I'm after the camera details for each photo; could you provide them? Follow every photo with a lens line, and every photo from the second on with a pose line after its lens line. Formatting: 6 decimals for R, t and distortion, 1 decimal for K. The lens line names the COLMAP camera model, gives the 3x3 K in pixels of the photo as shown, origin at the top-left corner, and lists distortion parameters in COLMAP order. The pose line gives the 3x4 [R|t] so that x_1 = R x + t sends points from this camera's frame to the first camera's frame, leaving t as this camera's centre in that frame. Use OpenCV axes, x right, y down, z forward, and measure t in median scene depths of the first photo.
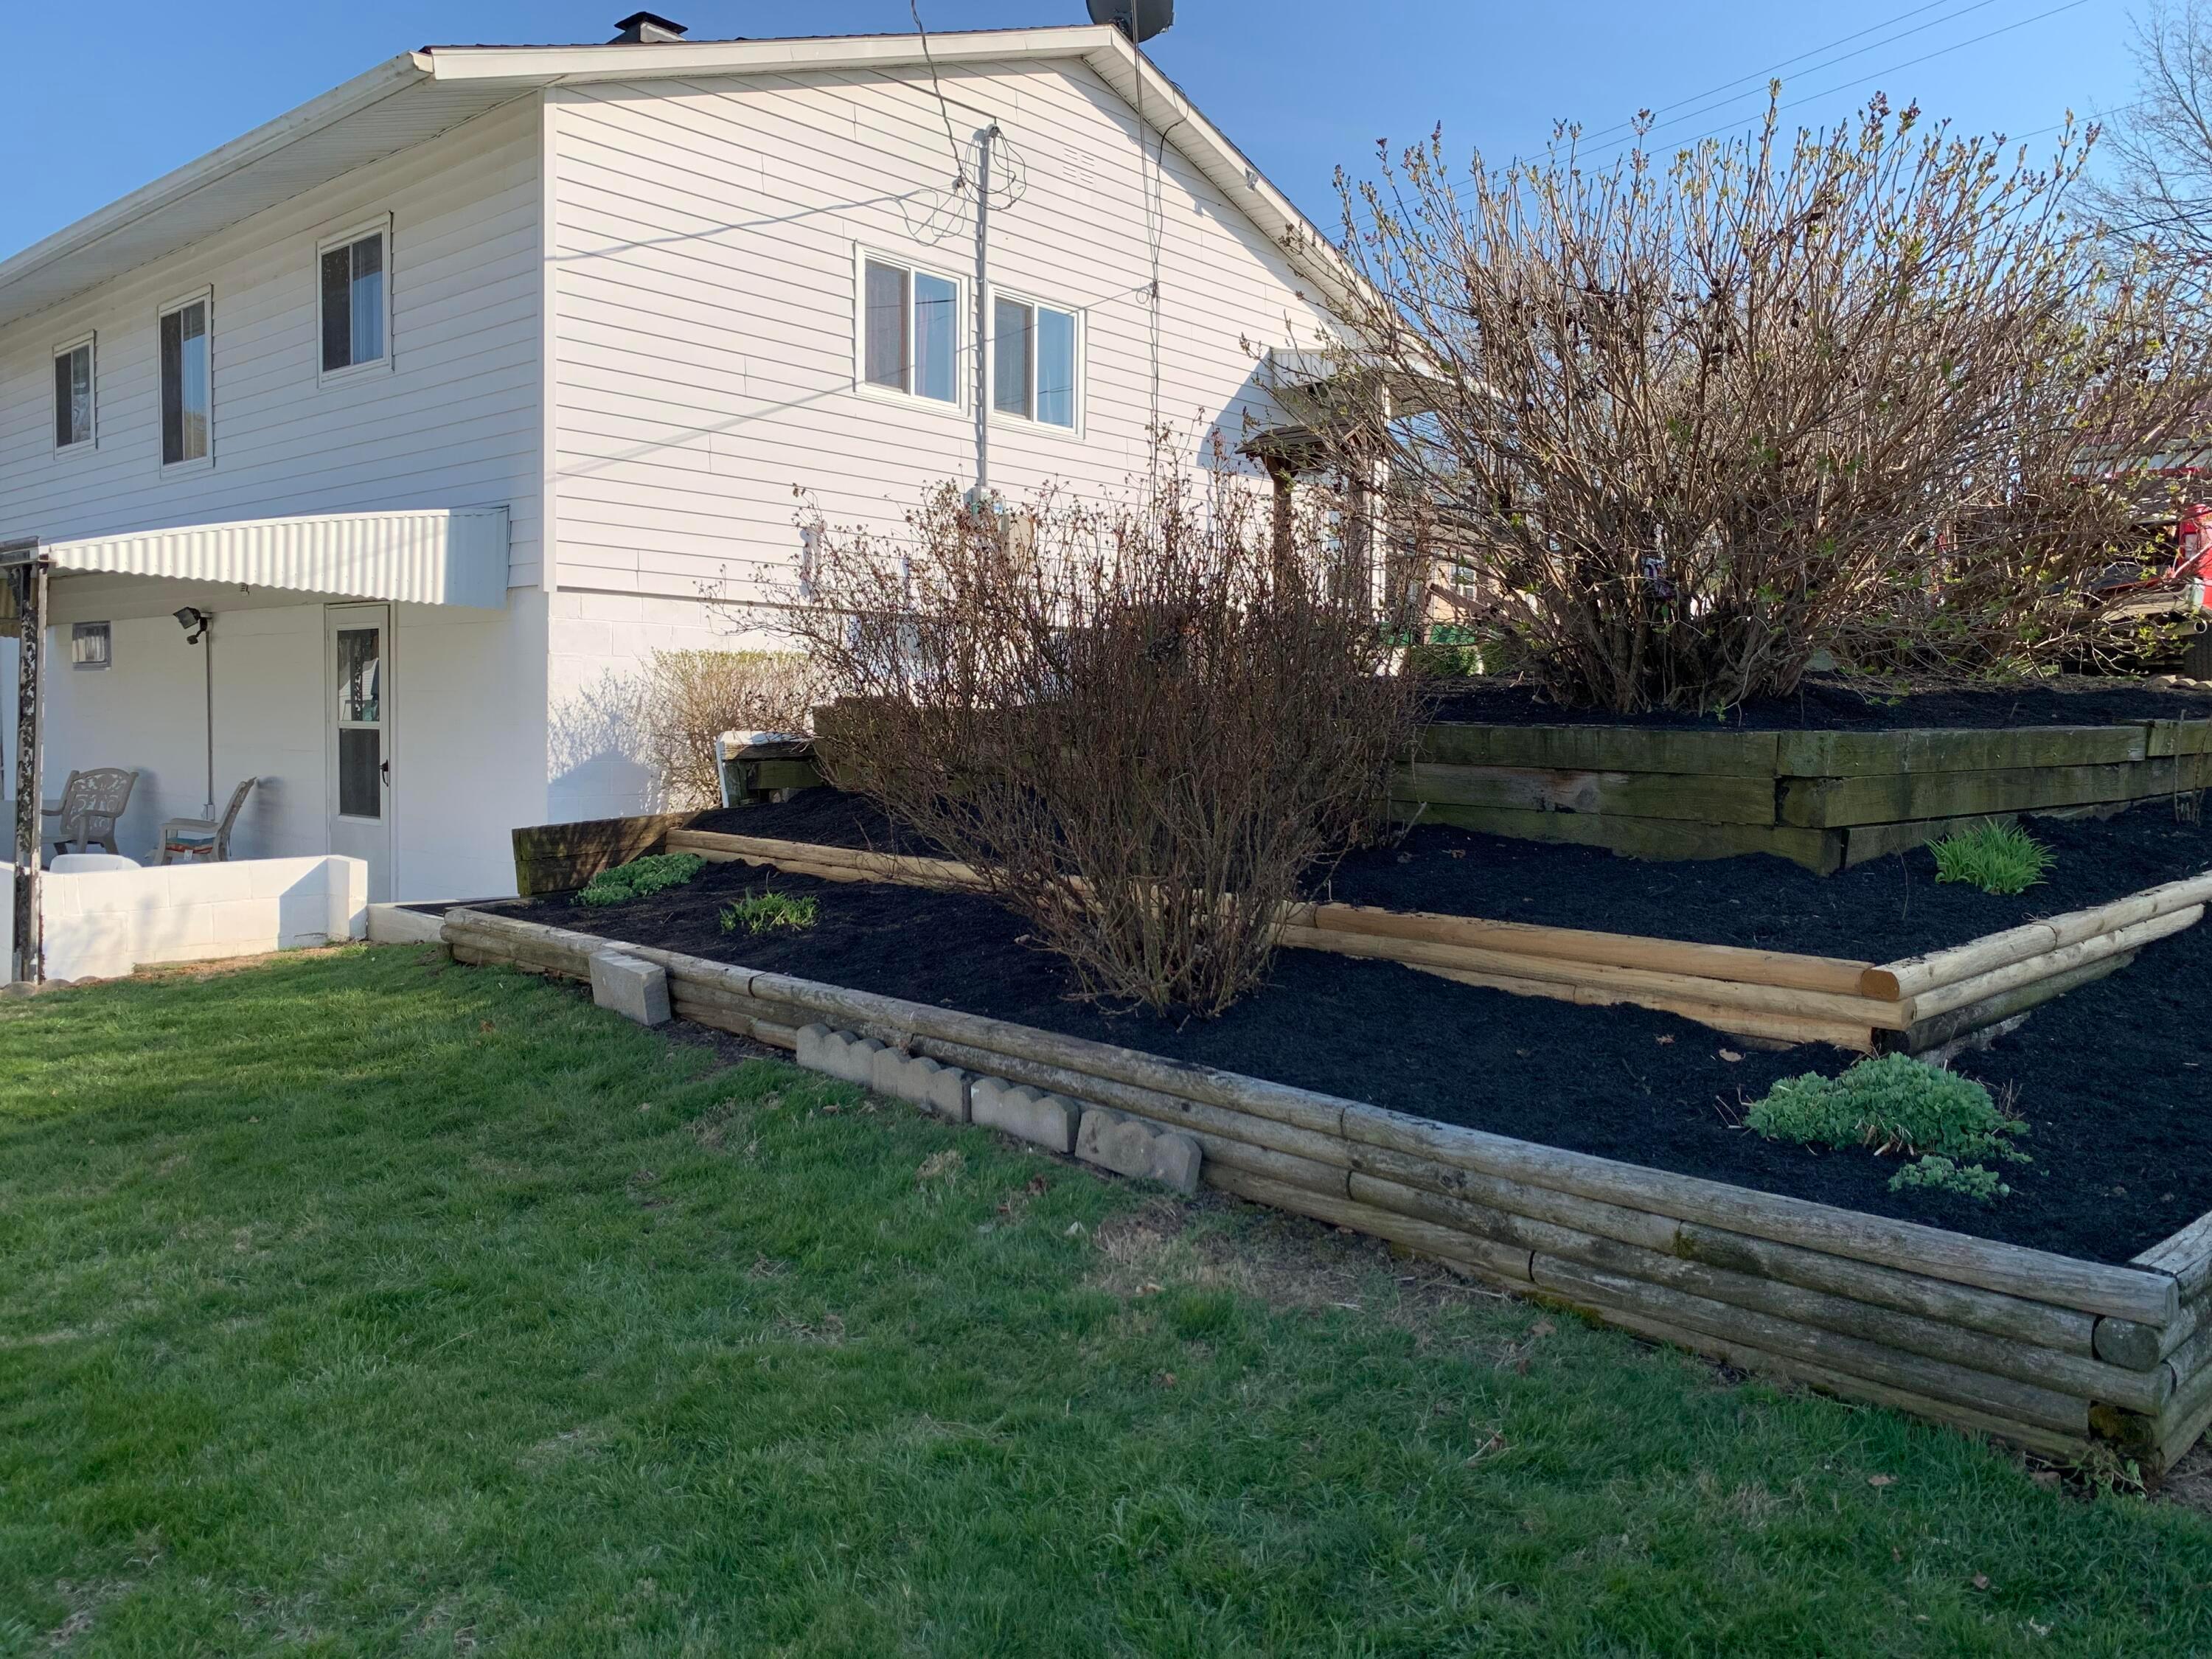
lens RADIAL K [[1689.0, 0, 1117.3], [0, 1689.0, 824.1], [0, 0, 1]] dist [0.053176, -0.064393]
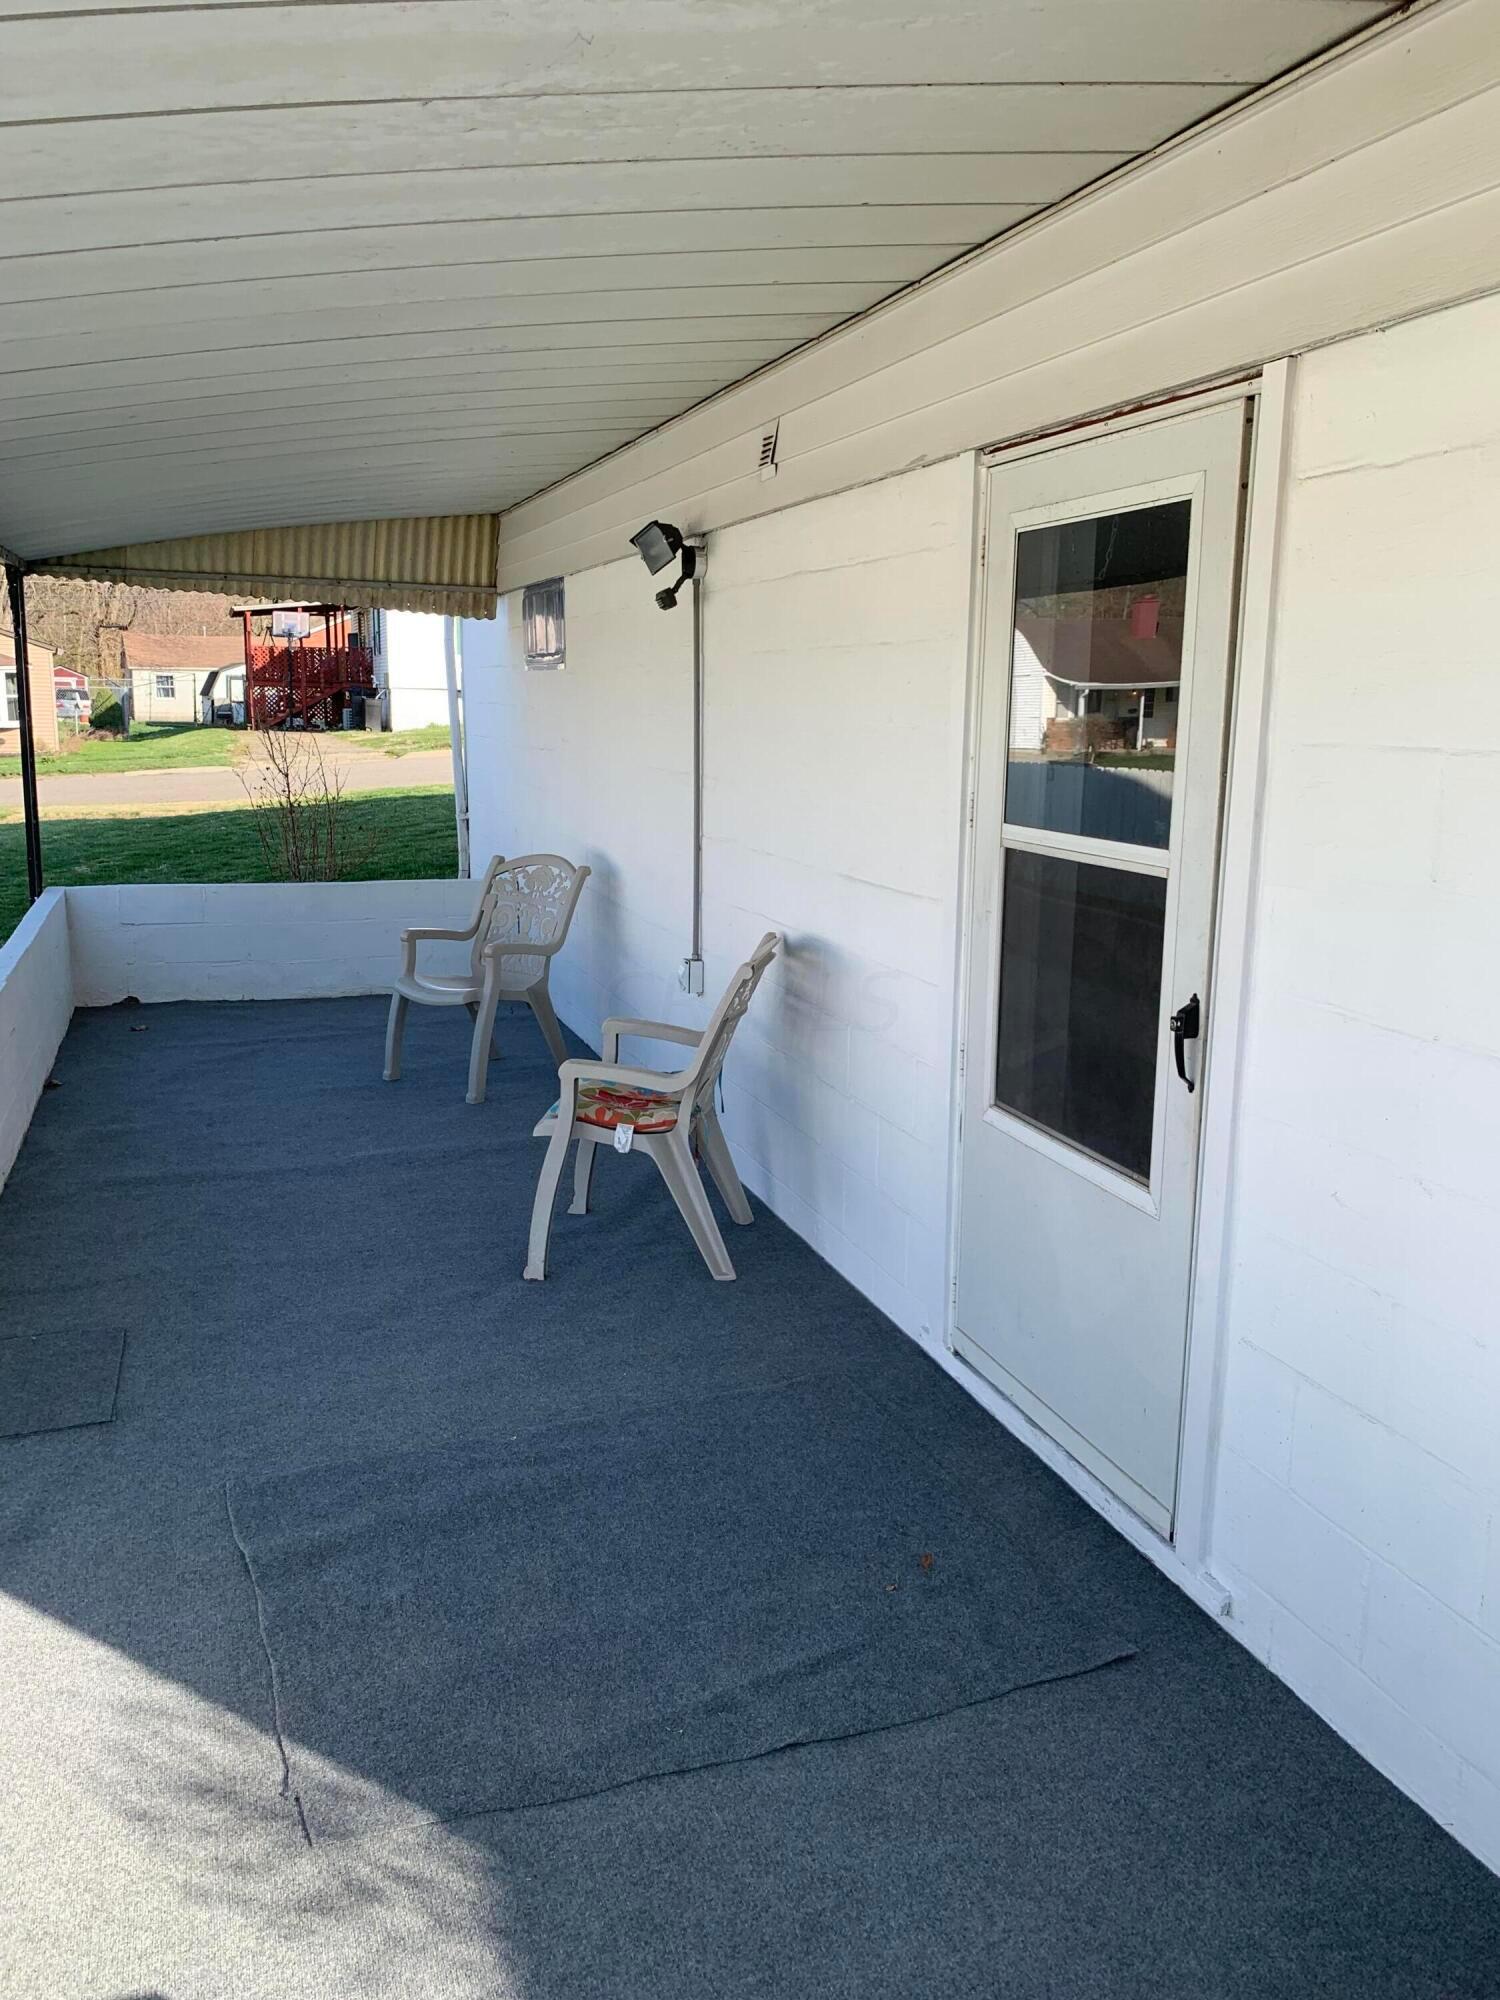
lens RADIAL K [[1527.1, 0, 747.5], [0, 1527.1, 994.1], [0, 0, 1]] dist [0.053176, -0.064393]
pose [[0.876967, 0.086196, -0.472758, -0.445251], [-0.024017, 0.990414, 0.136026, -0.082770], [0.479951, -0.107936, 0.870630, 0.890323]]
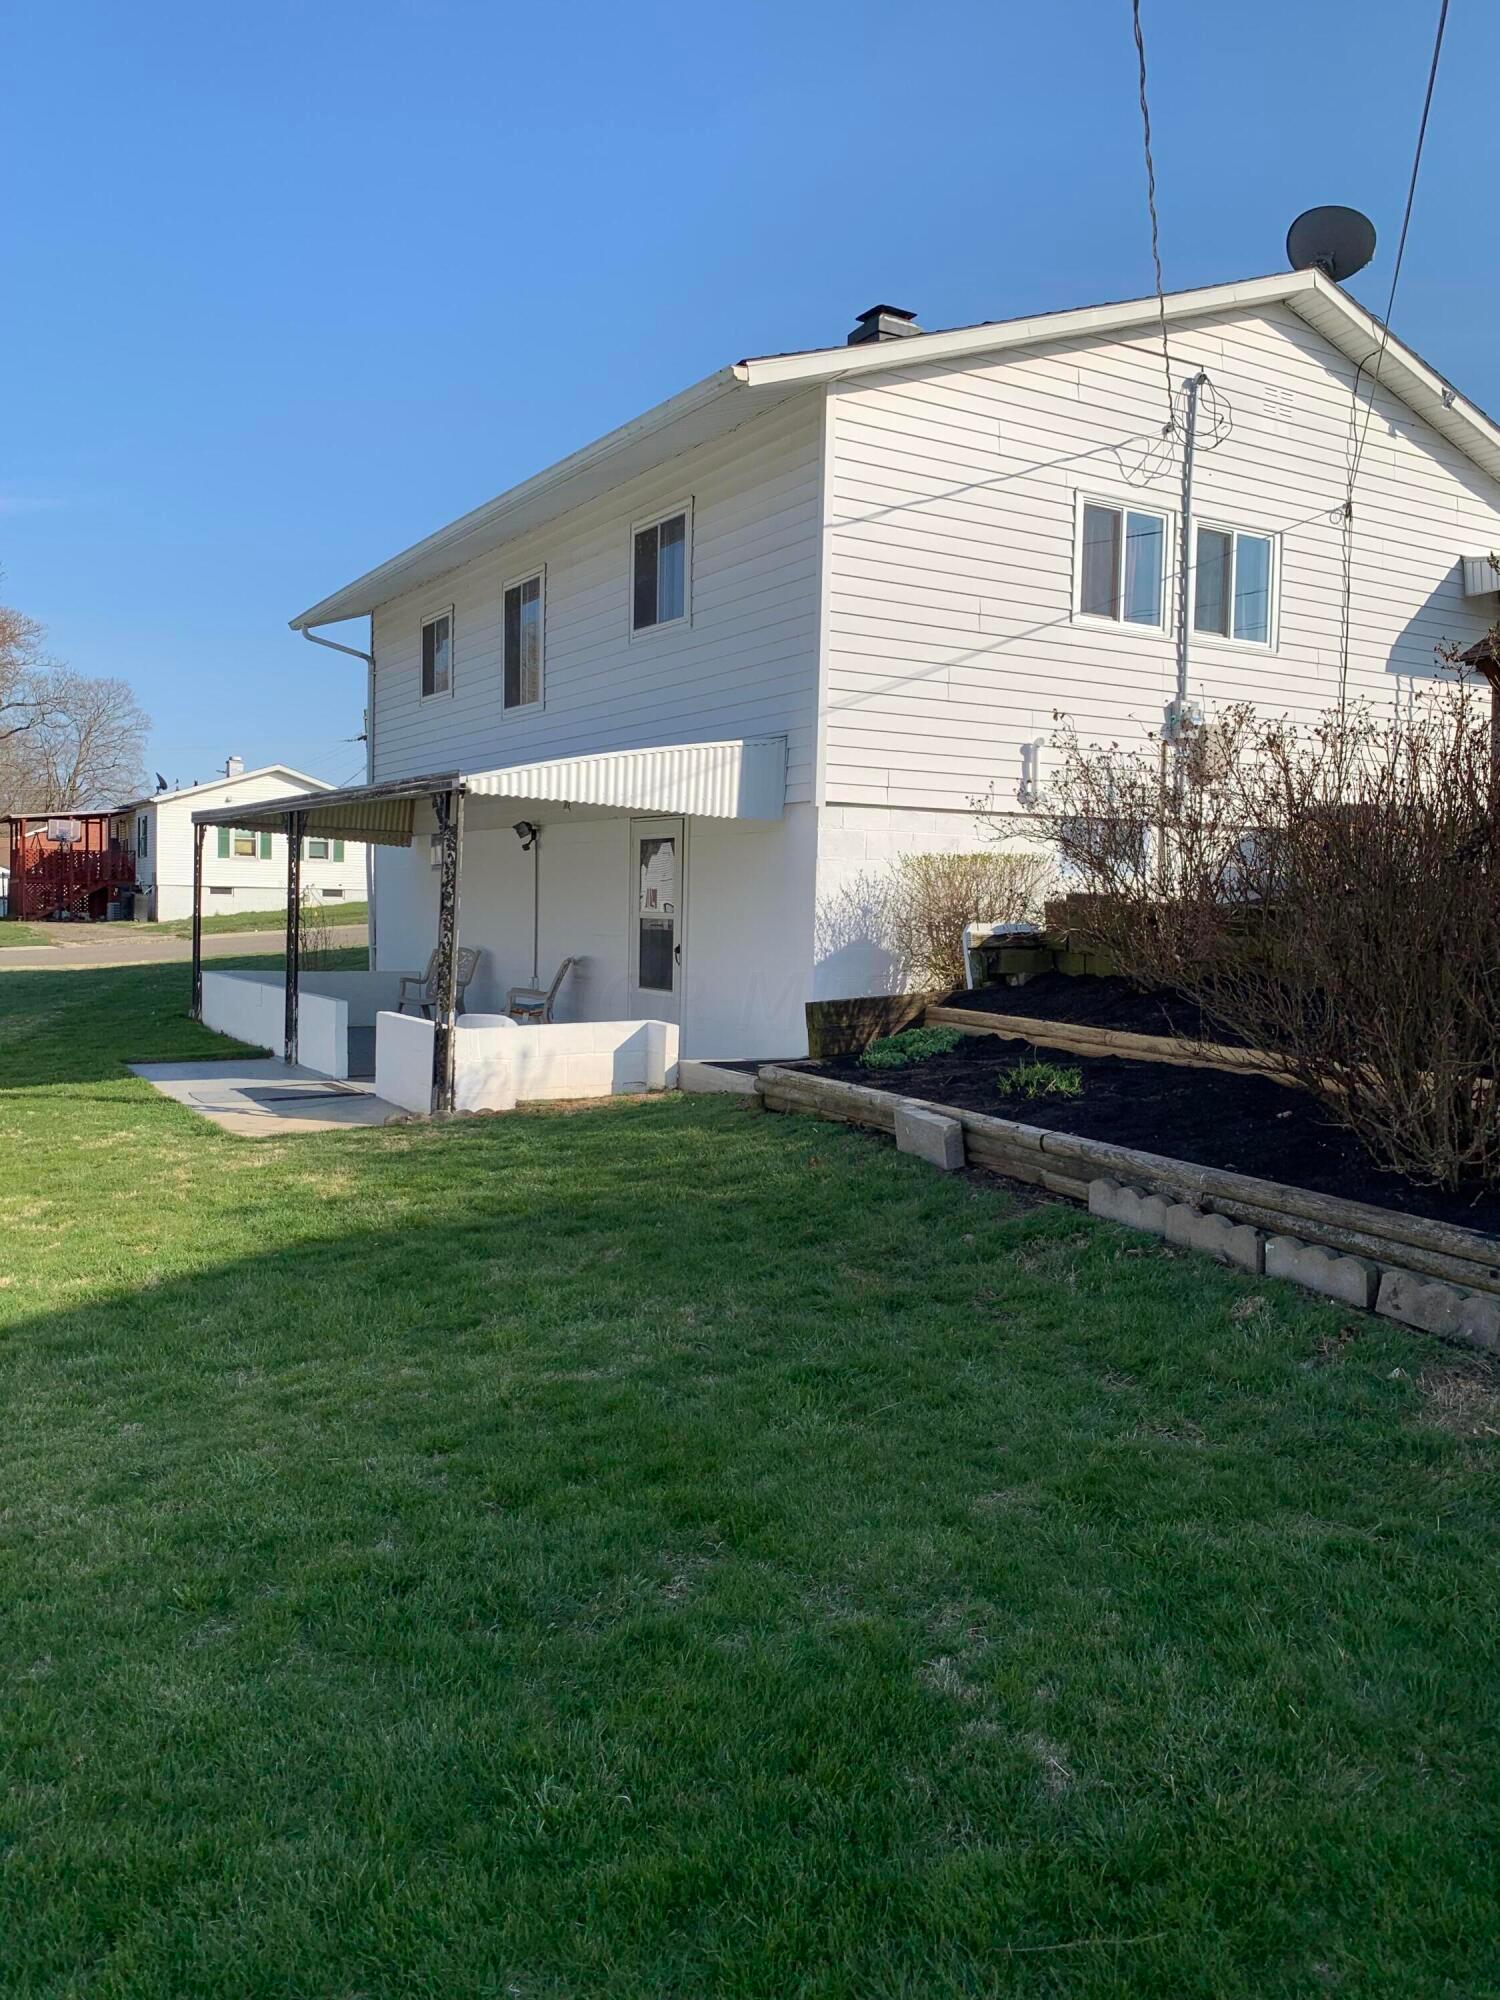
lens RADIAL K [[1527.1, 0, 746.6], [0, 1527.1, 1007.5], [0, 0, 1]] dist [0.053176, -0.064393]
pose [[0.955619, 0.026017, -0.293456, -0.067584], [-0.025266, 0.999661, 0.006351, 0.000111], [0.293521, 0.001345, 0.955952, -0.049759]]
